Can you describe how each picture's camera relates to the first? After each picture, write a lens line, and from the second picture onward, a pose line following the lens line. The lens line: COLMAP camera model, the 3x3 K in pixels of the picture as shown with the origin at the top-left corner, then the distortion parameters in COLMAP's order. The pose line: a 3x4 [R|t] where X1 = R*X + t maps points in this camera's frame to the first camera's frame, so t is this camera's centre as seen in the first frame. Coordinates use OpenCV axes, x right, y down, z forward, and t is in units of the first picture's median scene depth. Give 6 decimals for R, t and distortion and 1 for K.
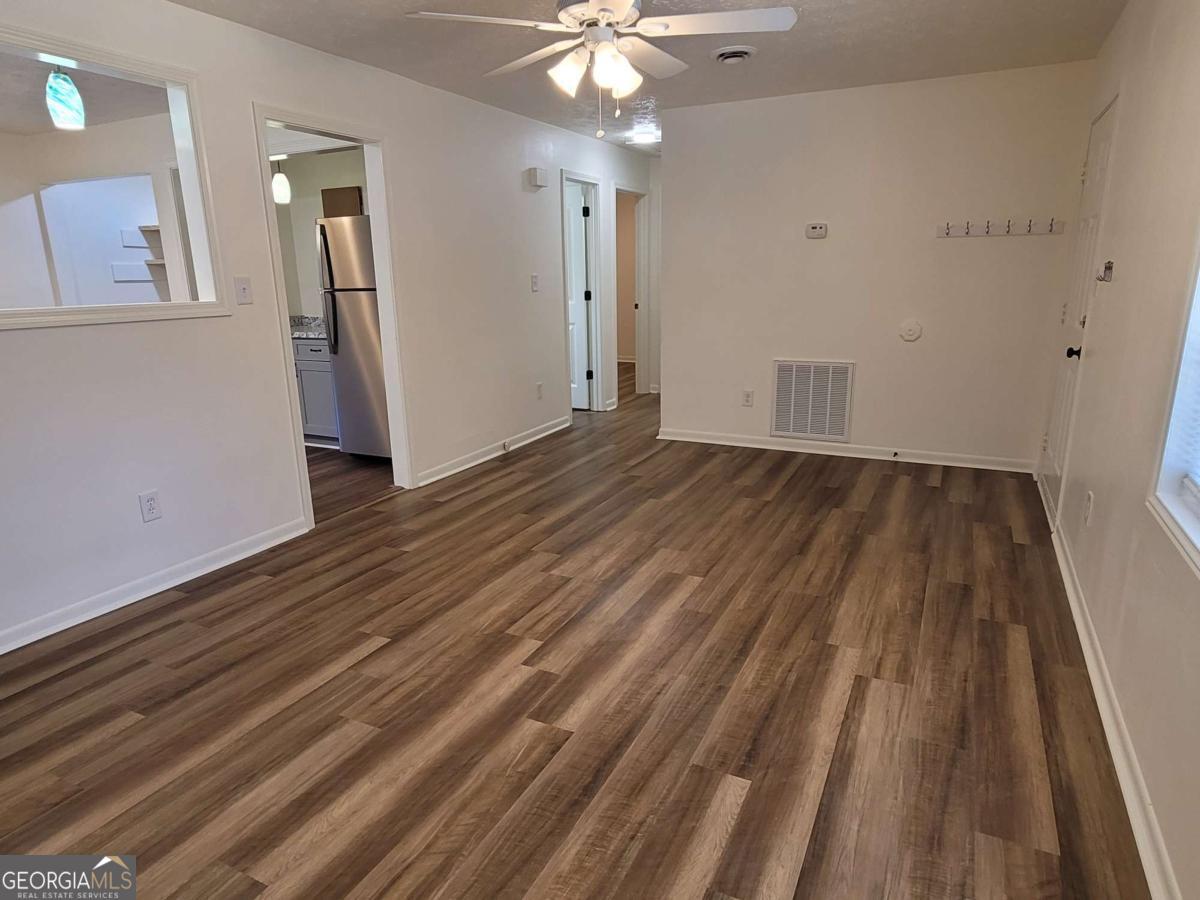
lens RADIAL K [[728.4, 0, 600.0], [0, 728.4, 450.0], [0, 0, 1]] dist [-0.003273, -0.001995]
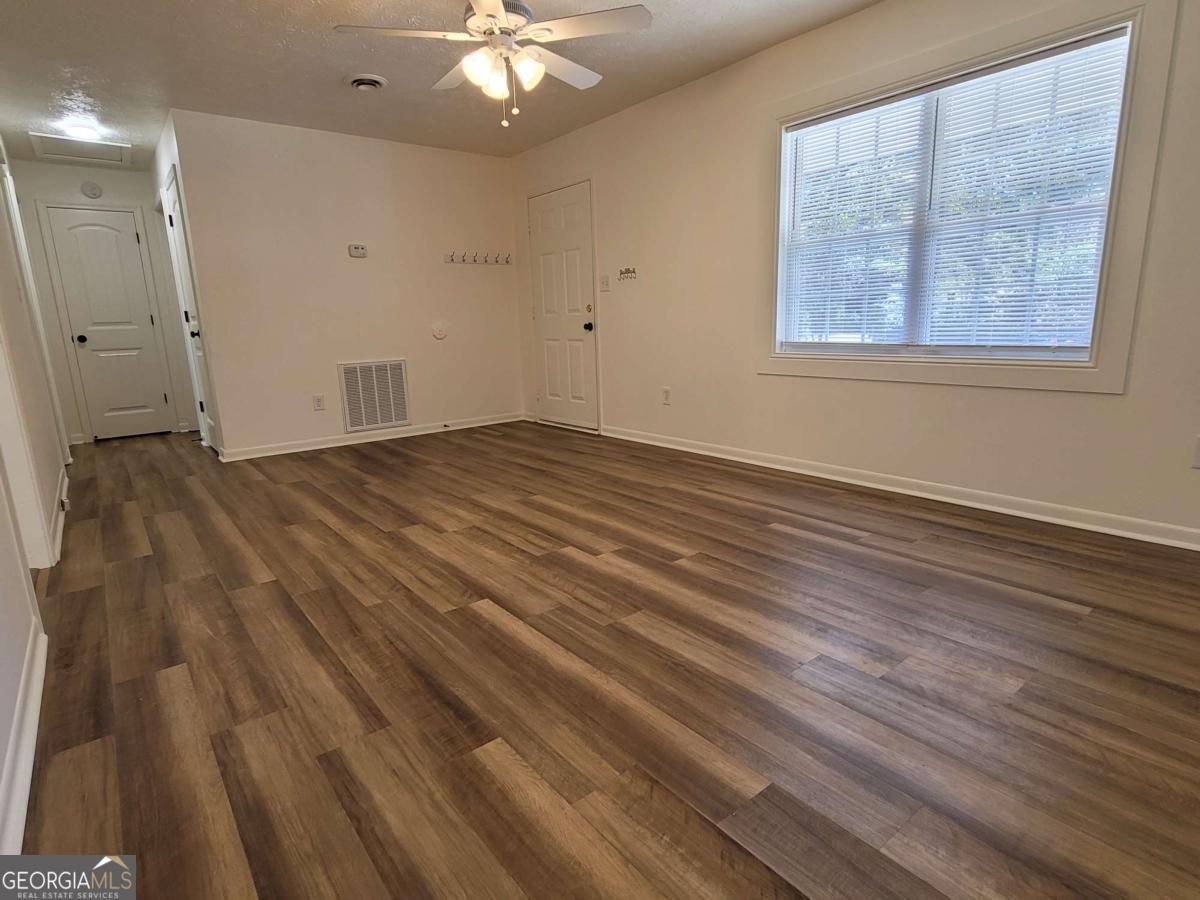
lens RADIAL K [[630.2, 0, 600.5], [0, 630.2, 446.1], [0, 0, 1]] dist [0.002251, 0.000817]
pose [[0.423975, -0.177144, 0.888181, -0.768101], [0.242118, 0.967161, 0.077321, 0.033260], [-0.872711, 0.182262, 0.452942, 0.384160]]
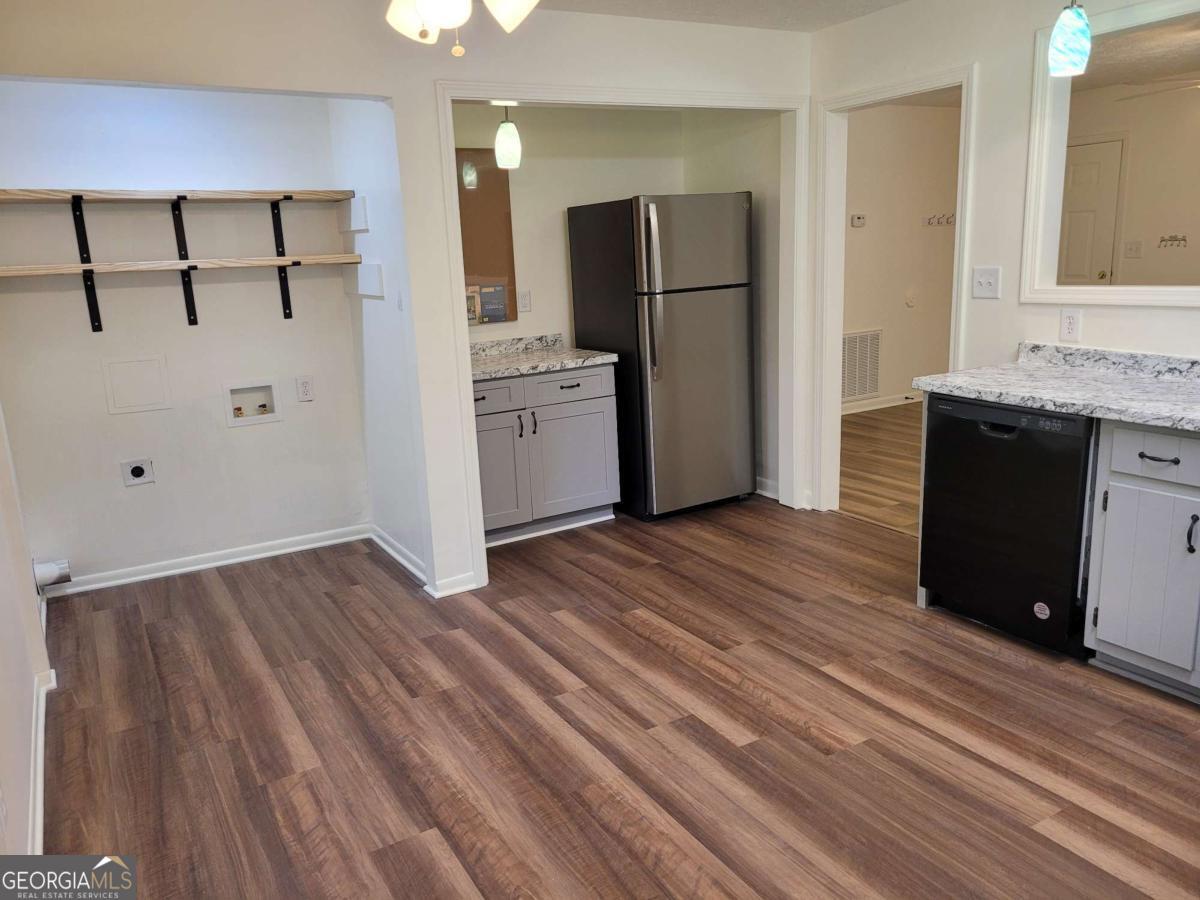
lens RADIAL K [[903.6, 0, 596.1], [0, 903.6, 453.6], [0, 0, 1]] dist [0.043207, -0.014112]
pose [[0.546339, -0.197742, 0.813887, -1.818881], [0.237996, 0.968327, 0.075505, -0.228132], [-0.803039, 0.152451, 0.576096, 0.848302]]
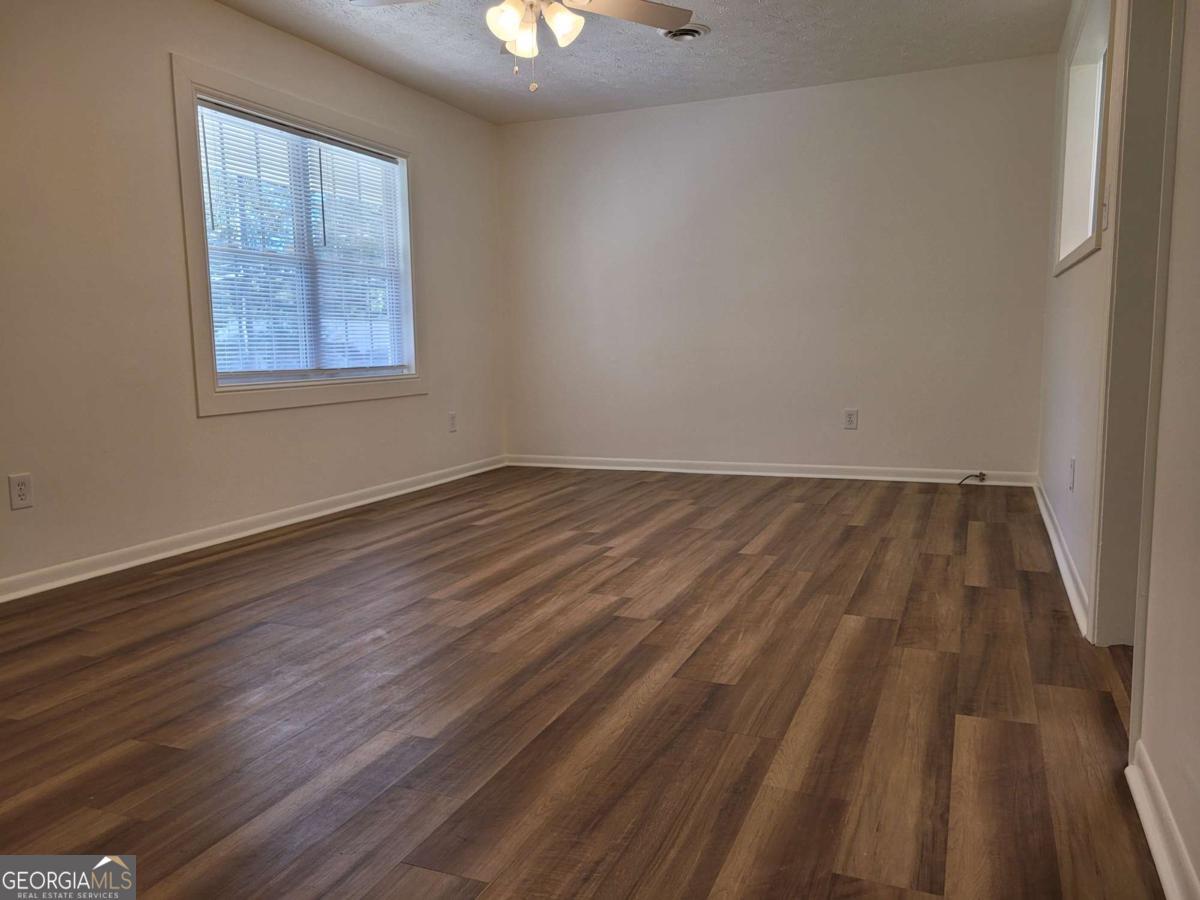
lens RADIAL K [[903.6, 0, 596.1], [0, 903.6, 453.6], [0, 0, 1]] dist [0.043207, -0.014112]
pose [[-0.997724, 0.040180, -0.054147, 0.002284], [0.018193, 0.933688, 0.357626, -0.326030], [0.064926, 0.355827, -0.932294, 1.869598]]
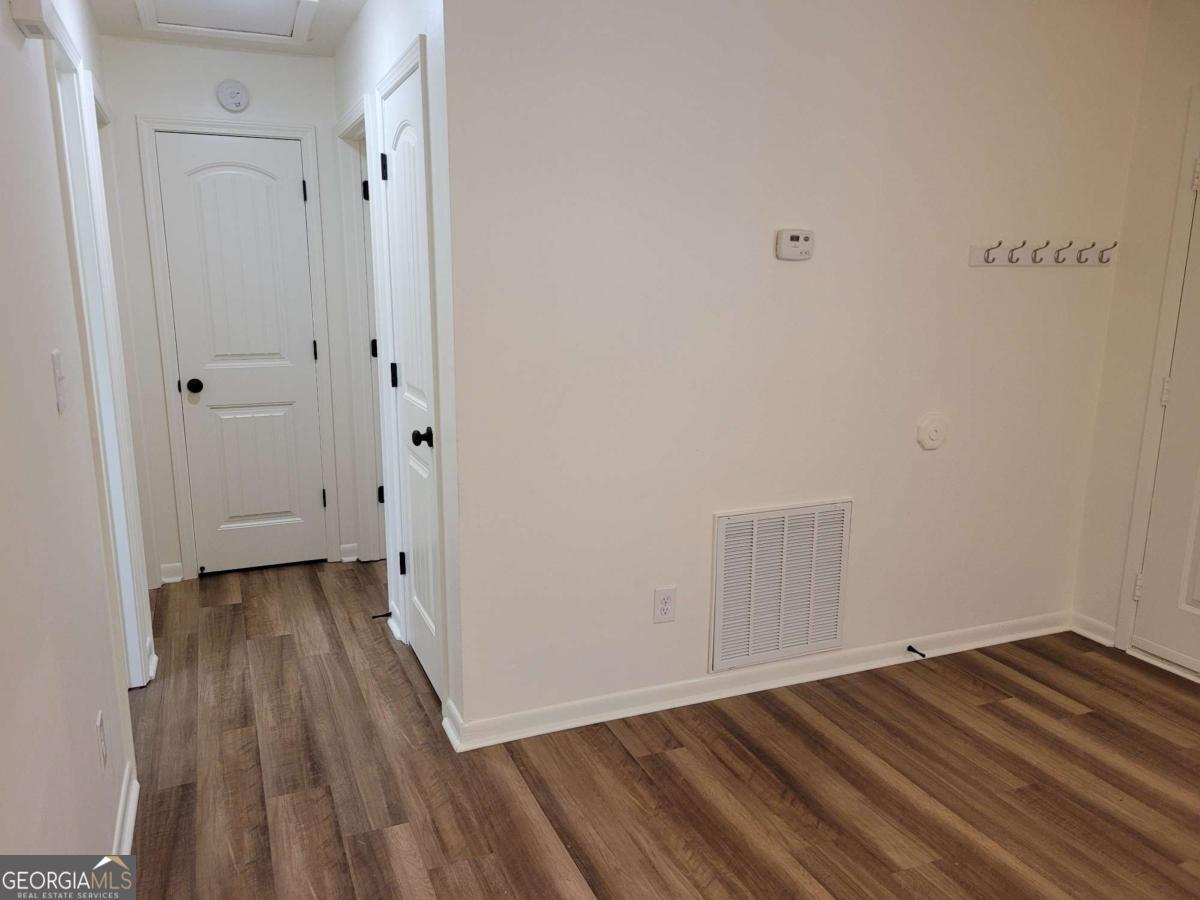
lens RADIAL K [[903.6, 0, 596.1], [0, 903.6, 453.6], [0, 0, 1]] dist [0.043207, -0.014112]
pose [[0.652438, -0.132951, 0.746089, -0.383254], [0.166963, 0.985518, 0.029611, -0.313282], [-0.739221, 0.105250, 0.665188, 1.091872]]
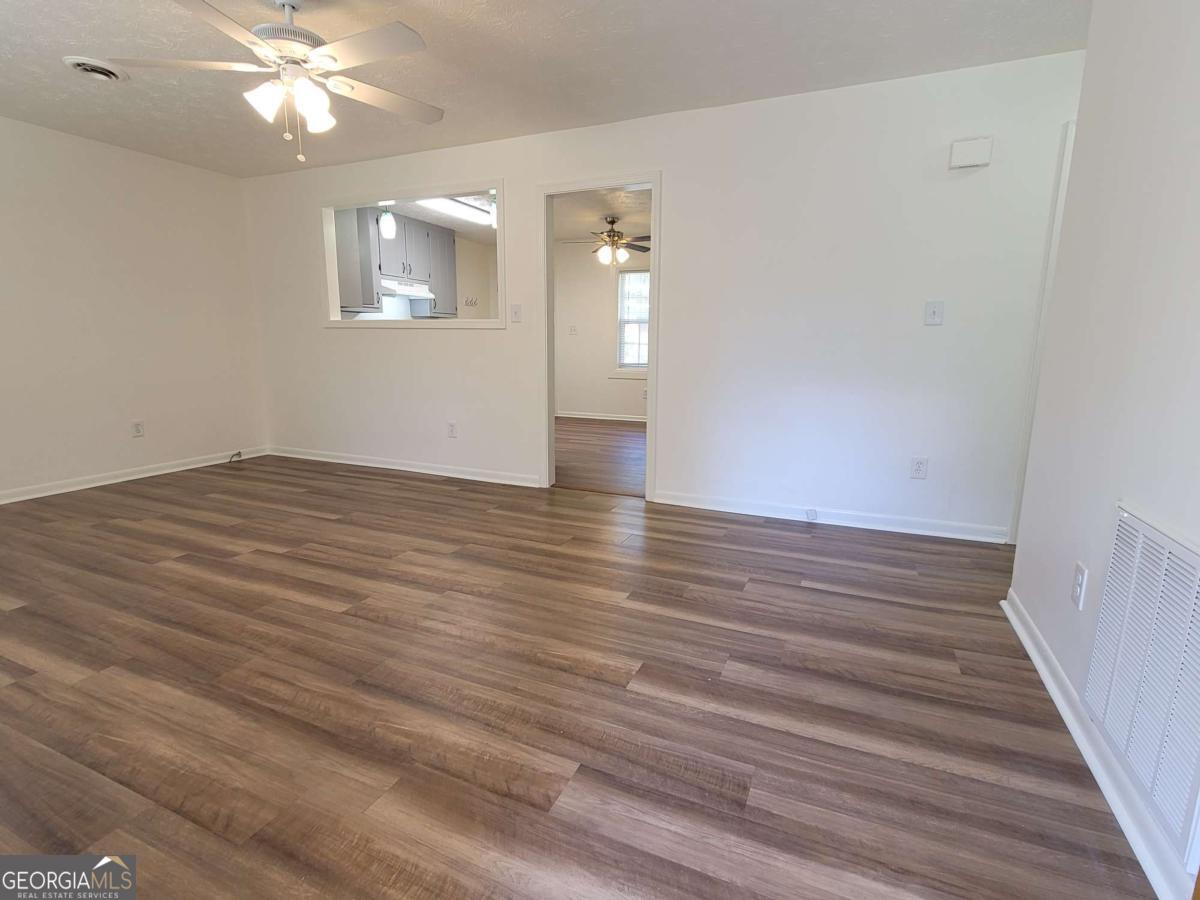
lens RADIAL K [[578.1, 0, 600.0], [0, 578.1, 450.0], [0, 0, 1]] dist [0.000966, 0.000627]
pose [[0.044114, 0.198448, -0.979118, 0.806693], [-0.249898, 0.951107, 0.181511, -0.223187], [0.967267, 0.236672, 0.091549, 1.182279]]
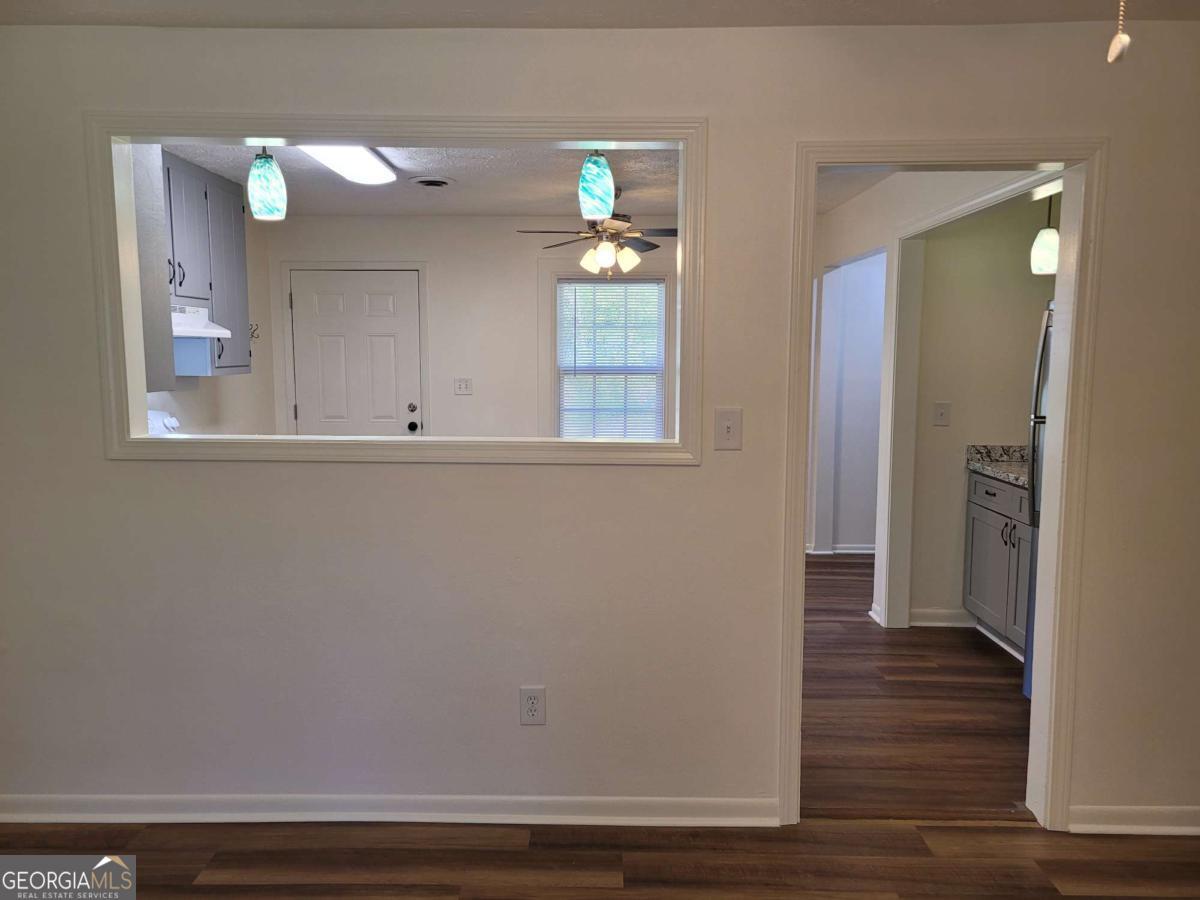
lens RADIAL K [[903.6, 0, 596.1], [0, 903.6, 453.6], [0, 0, 1]] dist [0.043207, -0.014112]
pose [[0.428286, 0.118496, -0.895840, 0.199590], [-0.224963, 0.974135, 0.021301, -0.199381], [0.875193, 0.192408, 0.443865, 0.568993]]
